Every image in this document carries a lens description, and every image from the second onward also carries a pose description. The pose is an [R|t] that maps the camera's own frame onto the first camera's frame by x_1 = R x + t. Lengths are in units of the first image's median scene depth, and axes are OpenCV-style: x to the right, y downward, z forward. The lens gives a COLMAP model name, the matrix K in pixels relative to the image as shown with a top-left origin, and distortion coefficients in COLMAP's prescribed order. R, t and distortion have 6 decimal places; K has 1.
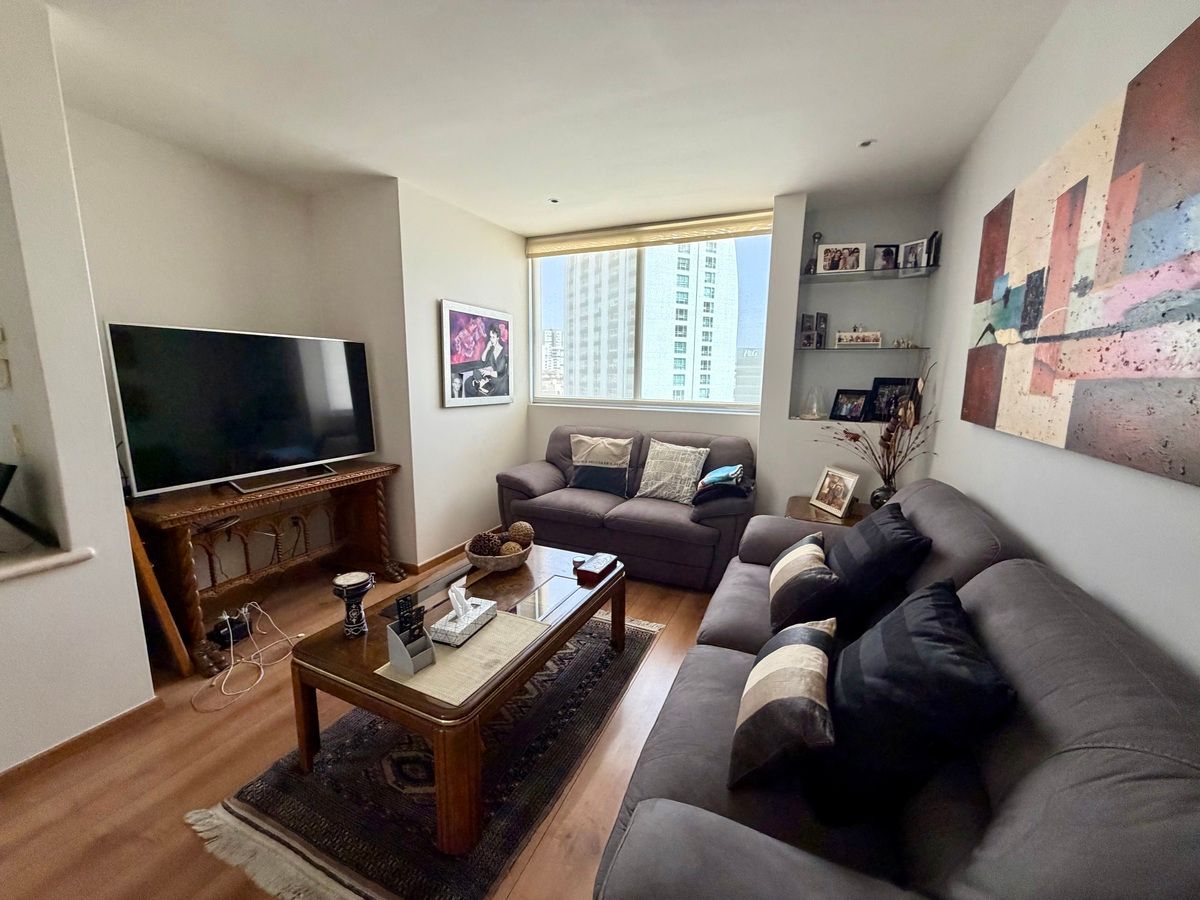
lens RADIAL K [[478.8, 0, 598.6], [0, 478.8, 451.7], [0, 0, 1]] dist [-0.000605, -0.000061]
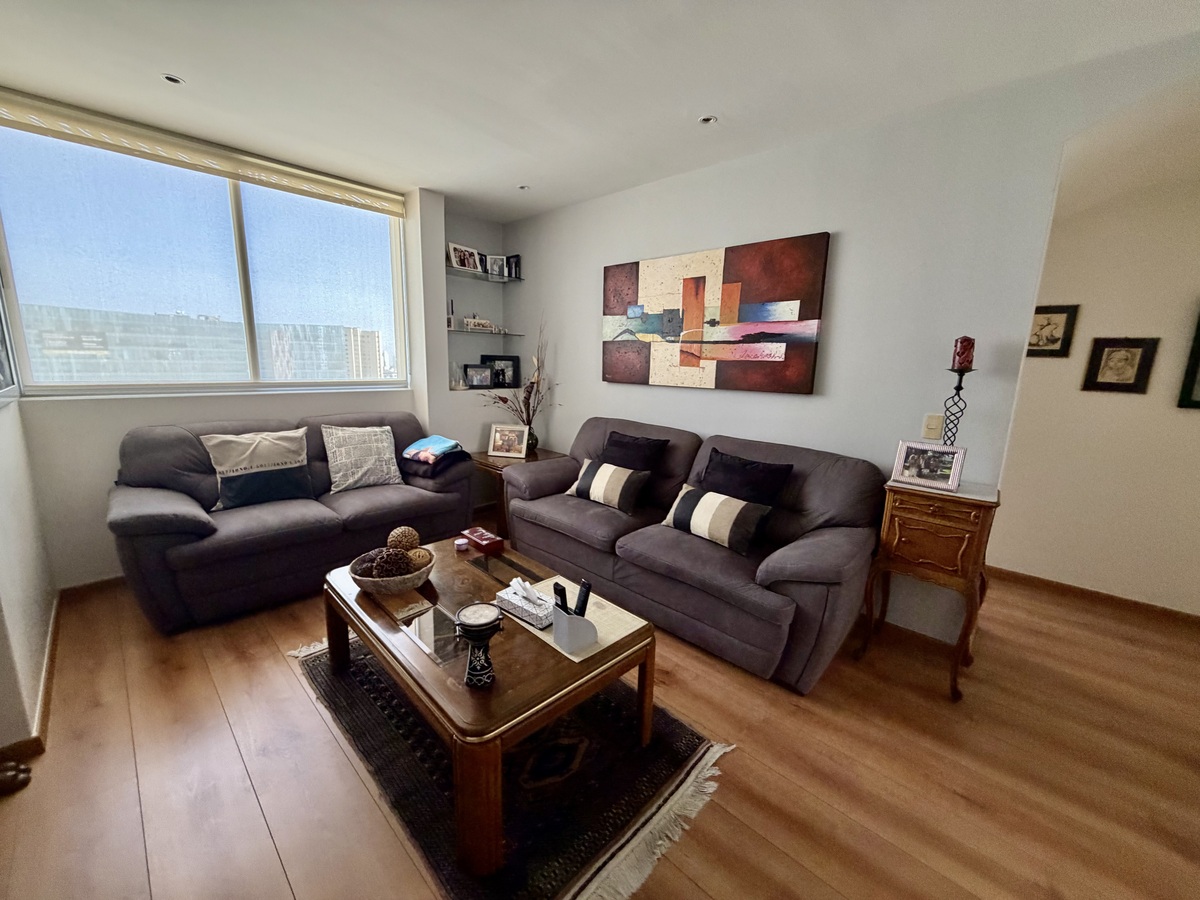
lens RADIAL K [[478.8, 0, 601.3], [0, 478.8, 448.5], [0, 0, 1]] dist [-0.000605, -0.000061]
pose [[0.331789, -0.177082, 0.926584, -0.600562], [0.130149, 0.981423, 0.140959, -0.048175], [-0.934332, 0.073825, 0.348673, 0.269627]]
